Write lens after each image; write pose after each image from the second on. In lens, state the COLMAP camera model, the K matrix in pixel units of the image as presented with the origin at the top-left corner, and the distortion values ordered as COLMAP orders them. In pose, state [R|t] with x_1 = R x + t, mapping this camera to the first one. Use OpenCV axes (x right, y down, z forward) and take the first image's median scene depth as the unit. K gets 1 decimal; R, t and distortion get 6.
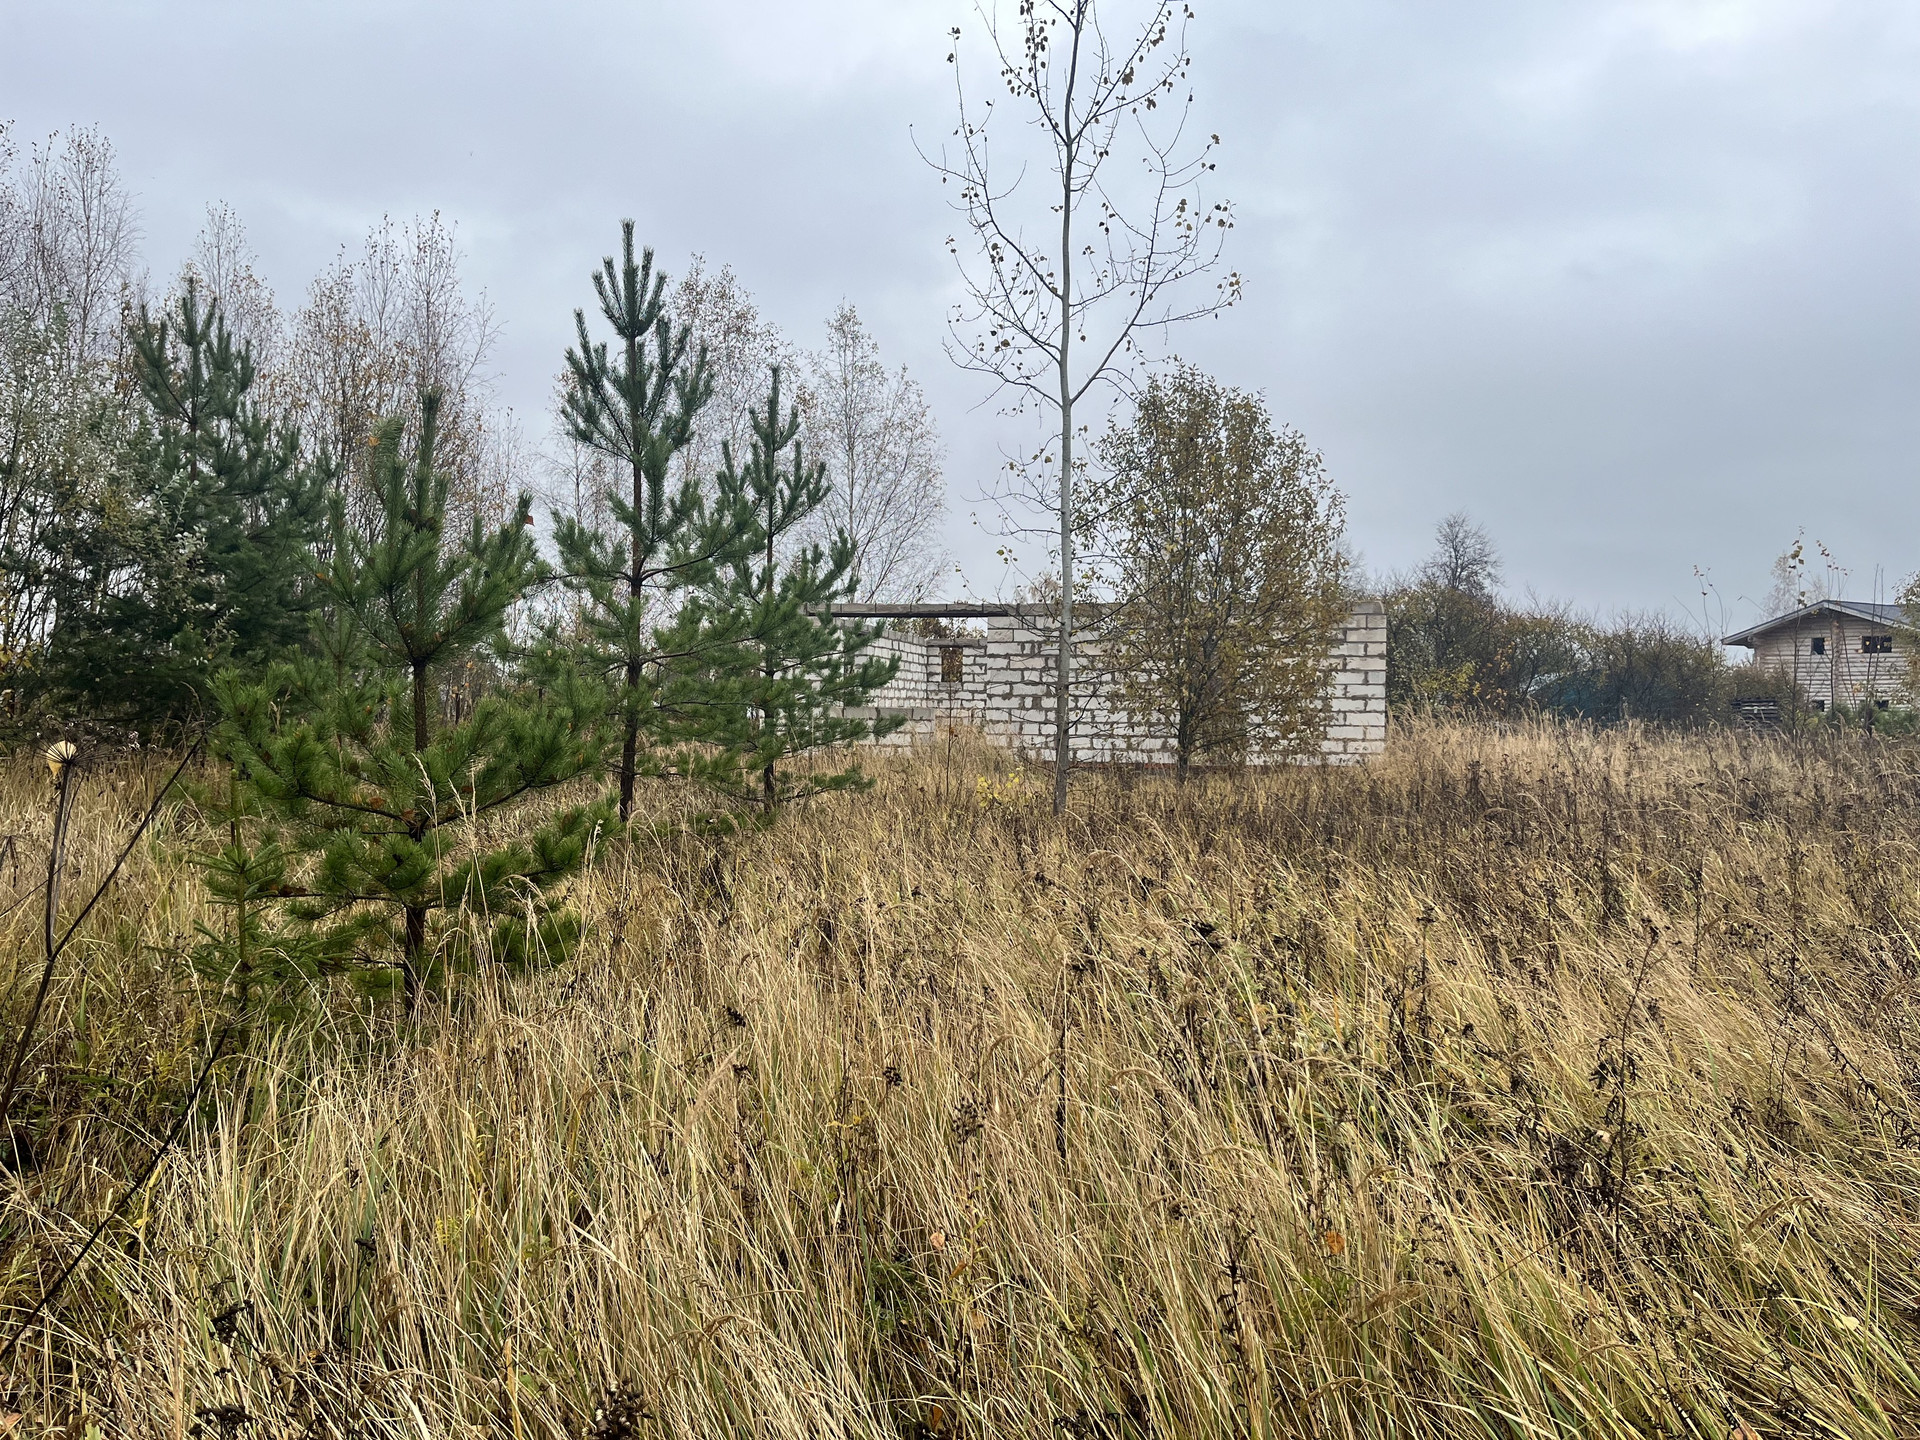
lens RADIAL K [[1443.4, 0, 958.4], [0, 1443.4, 723.7], [0, 0, 1]] dist [0.057614, -0.072714]
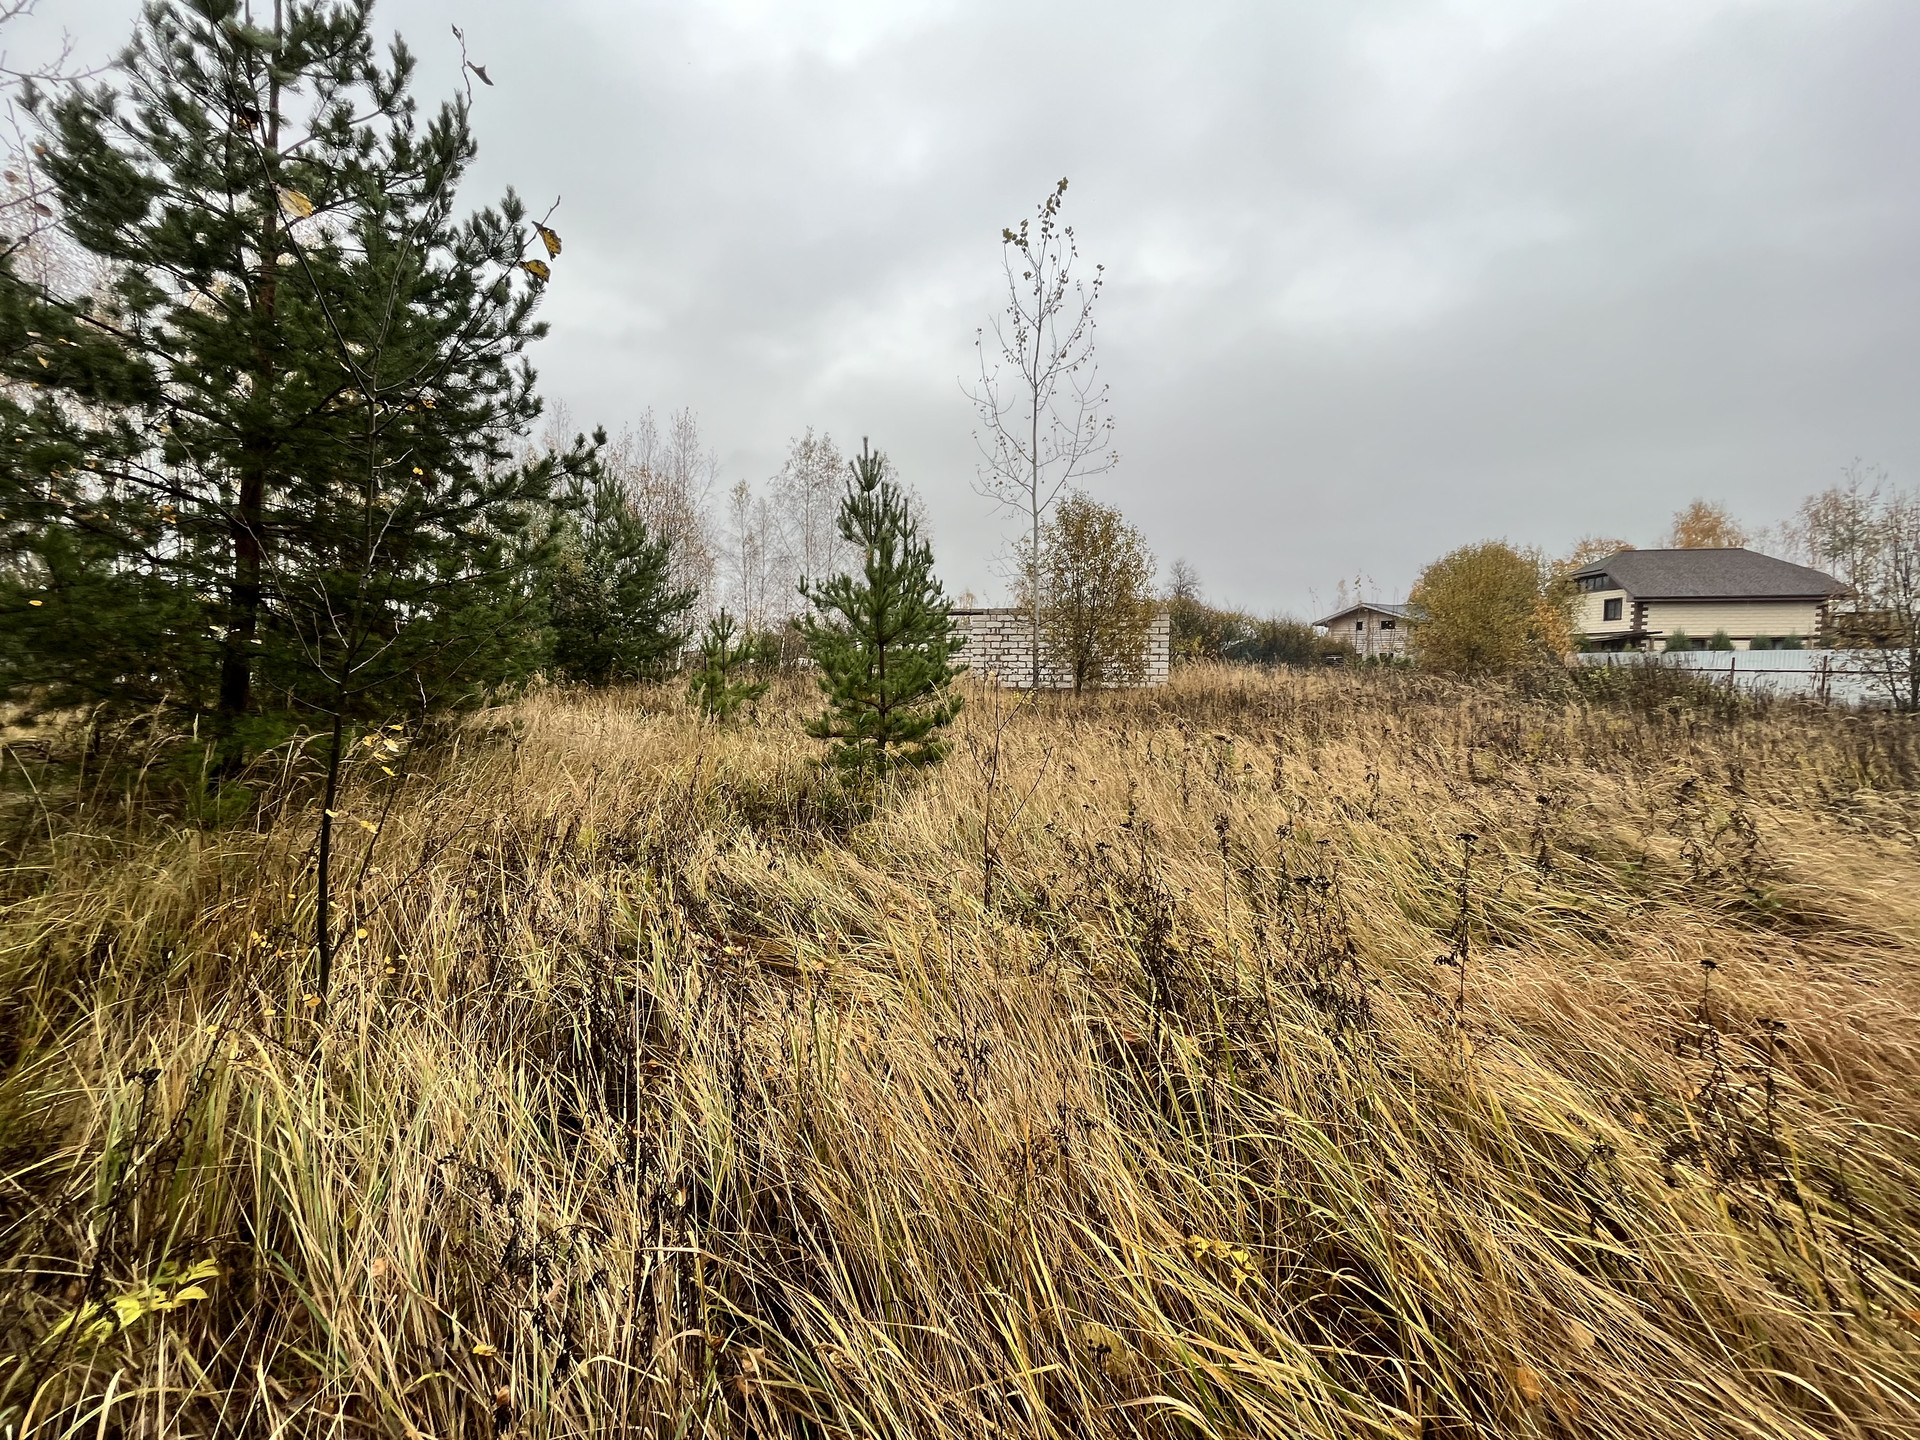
lens RADIAL K [[776.3, 0, 954.7], [0, 776.3, 712.9], [0, 0, 1]] dist [-0.002871, -0.000368]
pose [[0.998176, -0.013939, 0.058743, -0.126045], [0.010656, 0.998382, 0.055847, 0.001098], [-0.059426, -0.055119, 0.996710, -0.135578]]
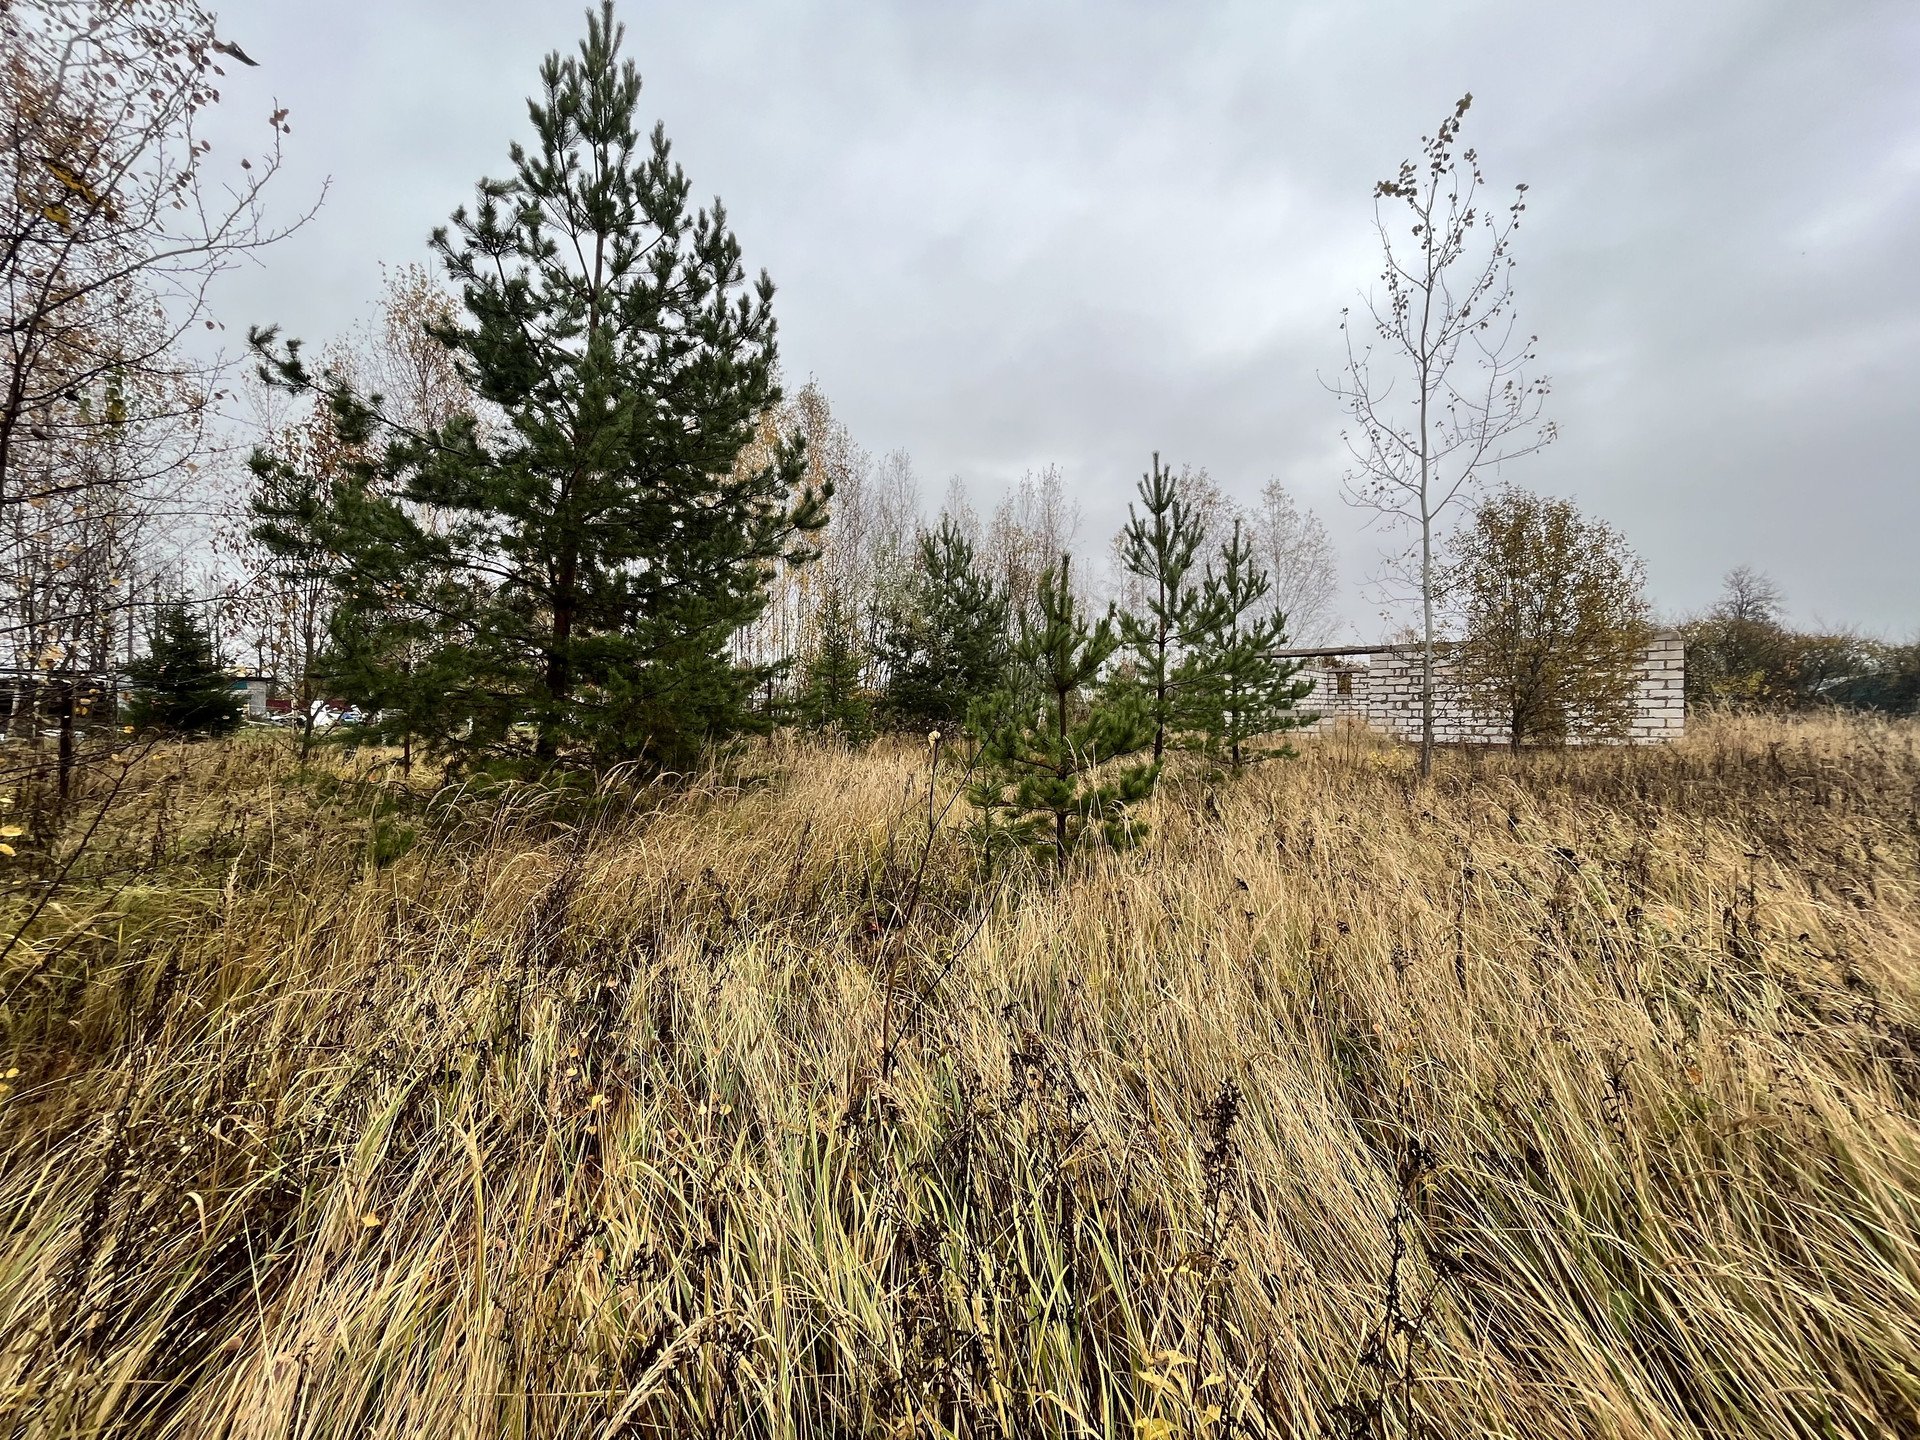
lens RADIAL K [[776.3, 0, 960.5], [0, 776.3, 712.2], [0, 0, 1]] dist [-0.002871, -0.000368]
pose [[0.895631, -0.013360, -0.444597, -0.009683], [0.008468, 0.999880, -0.012989, -0.000020], [0.444717, 0.007869, 0.895636, -0.003081]]
